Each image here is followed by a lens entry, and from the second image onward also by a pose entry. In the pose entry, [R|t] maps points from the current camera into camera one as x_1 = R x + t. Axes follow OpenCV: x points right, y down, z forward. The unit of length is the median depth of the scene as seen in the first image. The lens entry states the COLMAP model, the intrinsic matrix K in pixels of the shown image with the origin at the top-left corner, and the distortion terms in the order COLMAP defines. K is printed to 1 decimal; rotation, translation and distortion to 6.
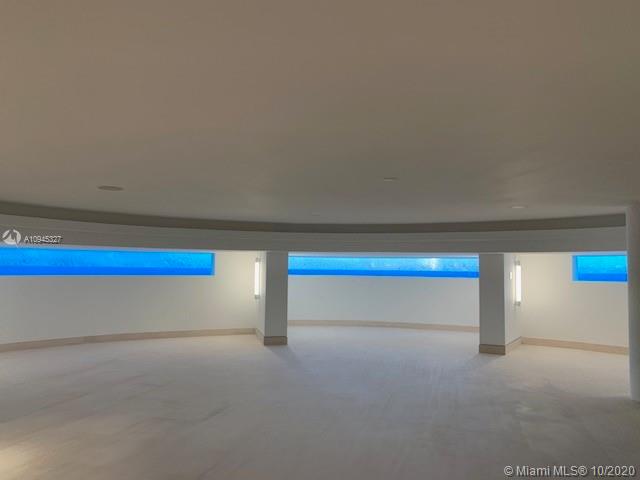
lens RADIAL K [[484.1, 0, 320.0], [0, 484.1, 240.0], [0, 0, 1]] dist [0.091442, -0.144993]
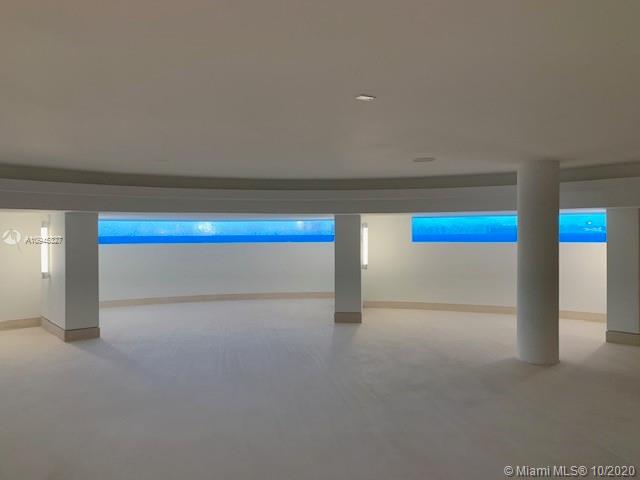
lens RADIAL K [[484.1, 0, 320.0], [0, 484.1, 240.0], [0, 0, 1]] dist [0.091442, -0.144993]
pose [[0.895013, -0.022497, 0.445473, -0.099014], [-0.010364, 0.997409, 0.071193, 0.009882], [-0.445920, -0.068336, 0.892460, 0.191861]]
